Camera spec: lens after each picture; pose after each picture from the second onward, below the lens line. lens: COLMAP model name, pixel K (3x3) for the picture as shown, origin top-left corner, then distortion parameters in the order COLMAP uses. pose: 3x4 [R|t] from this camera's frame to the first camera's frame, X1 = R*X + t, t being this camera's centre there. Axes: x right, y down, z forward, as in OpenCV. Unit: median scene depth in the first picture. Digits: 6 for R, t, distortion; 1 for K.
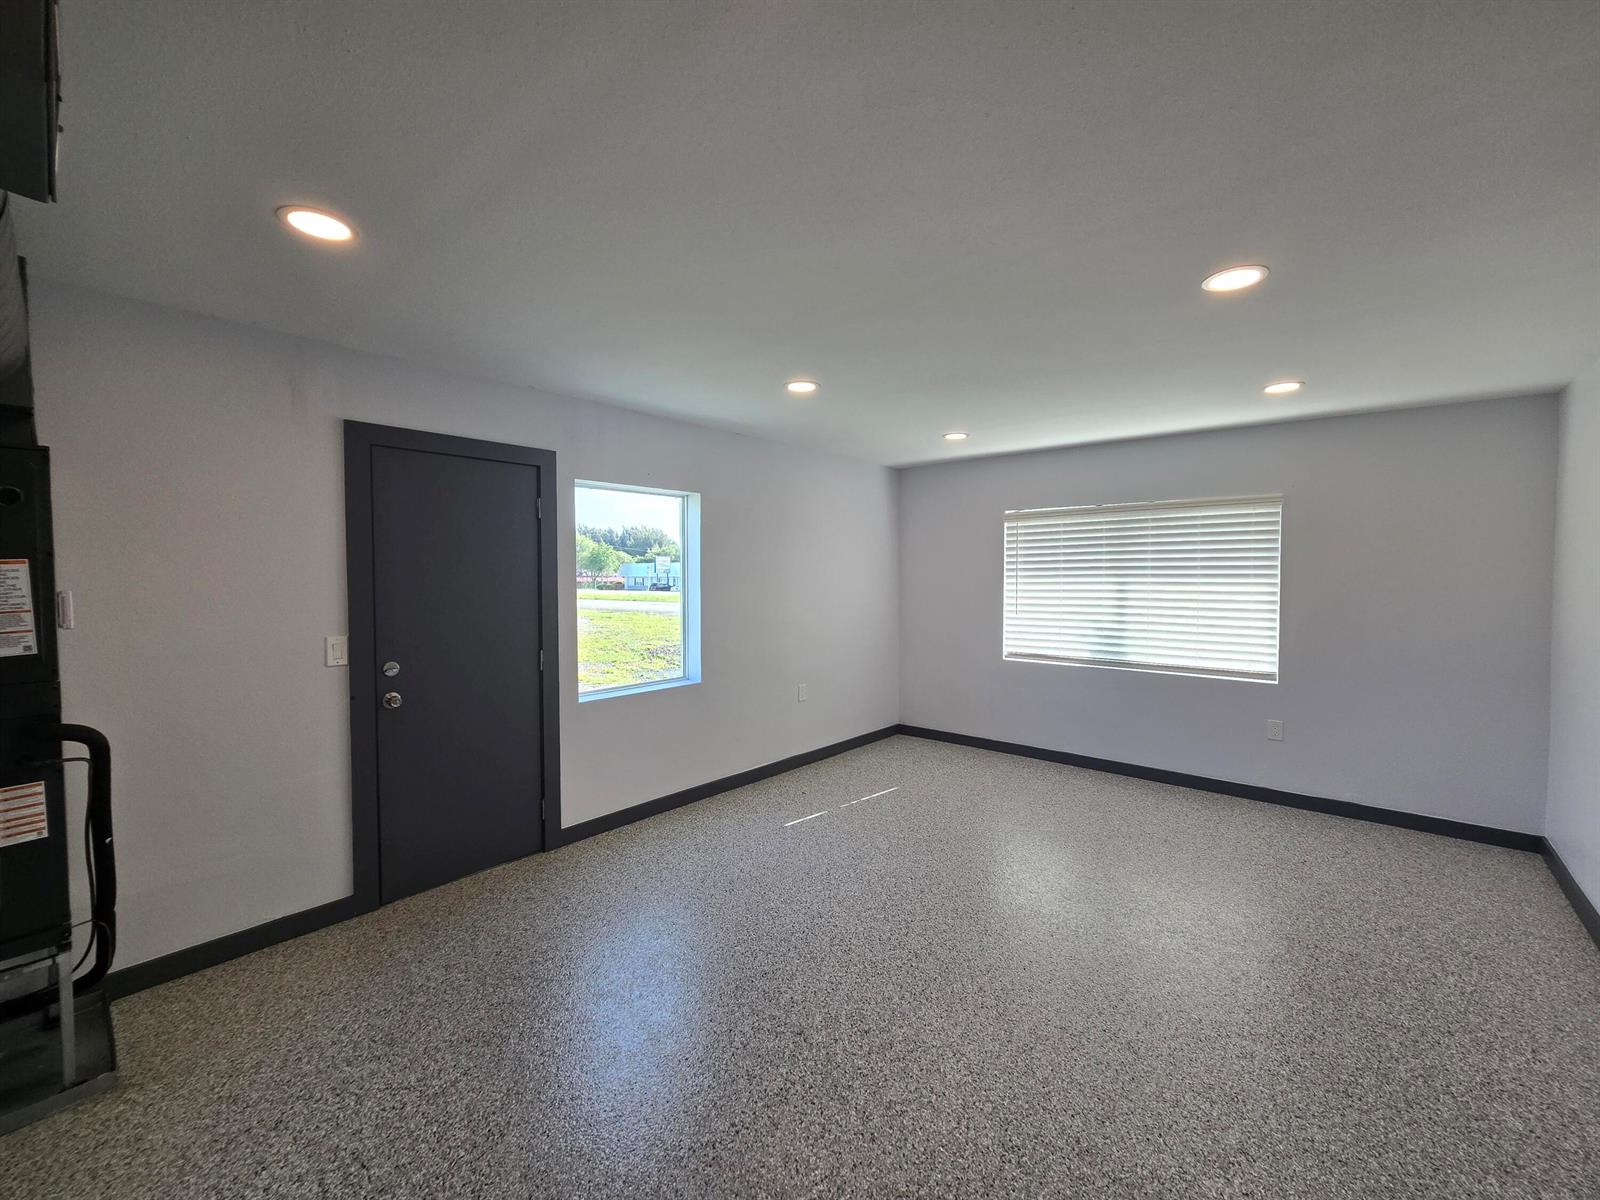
lens RADIAL K [[655.5, 0, 800.5], [0, 655.5, 592.3], [0, 0, 1]] dist [-0.004859, 0.004262]
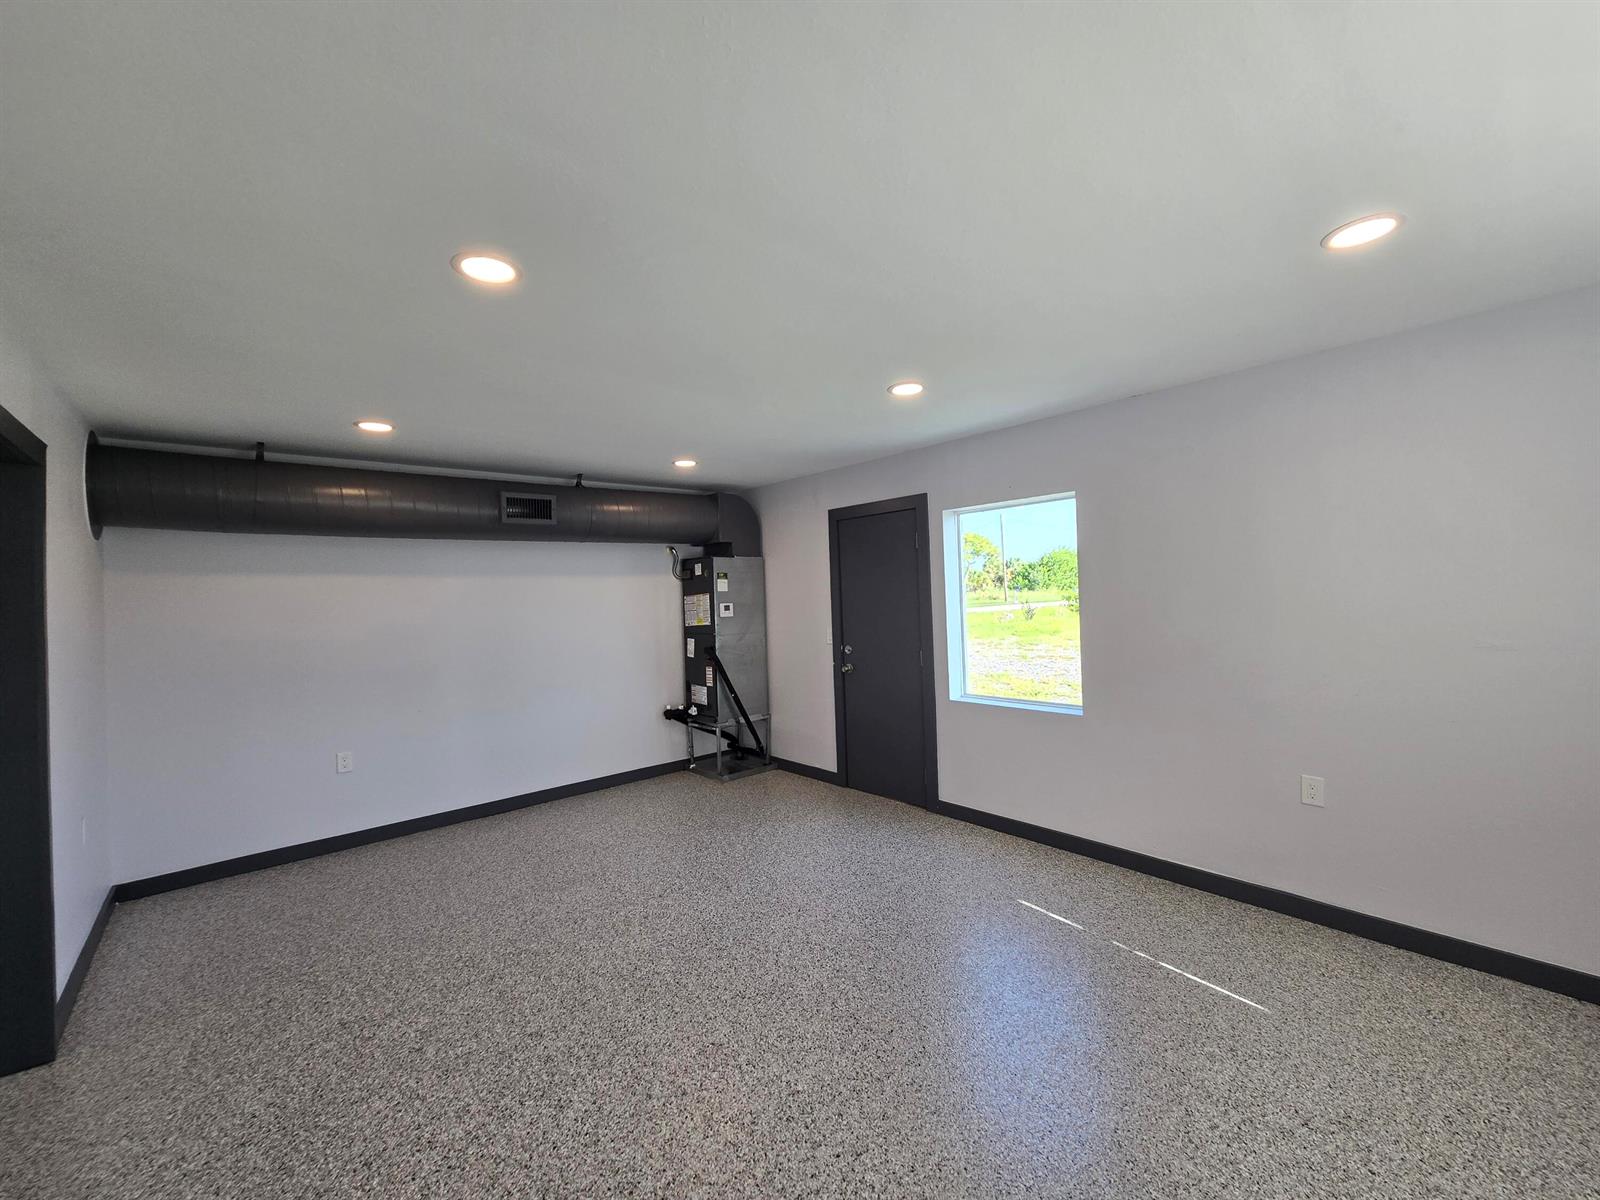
lens RADIAL K [[655.5, 0, 800.5], [0, 655.5, 592.3], [0, 0, 1]] dist [-0.004859, 0.004262]
pose [[-0.144391, -0.000307, -0.989521, 1.076048], [0.004617, 0.999989, -0.000983, -0.030854], [0.989510, -0.004710, -0.144388, 1.126950]]
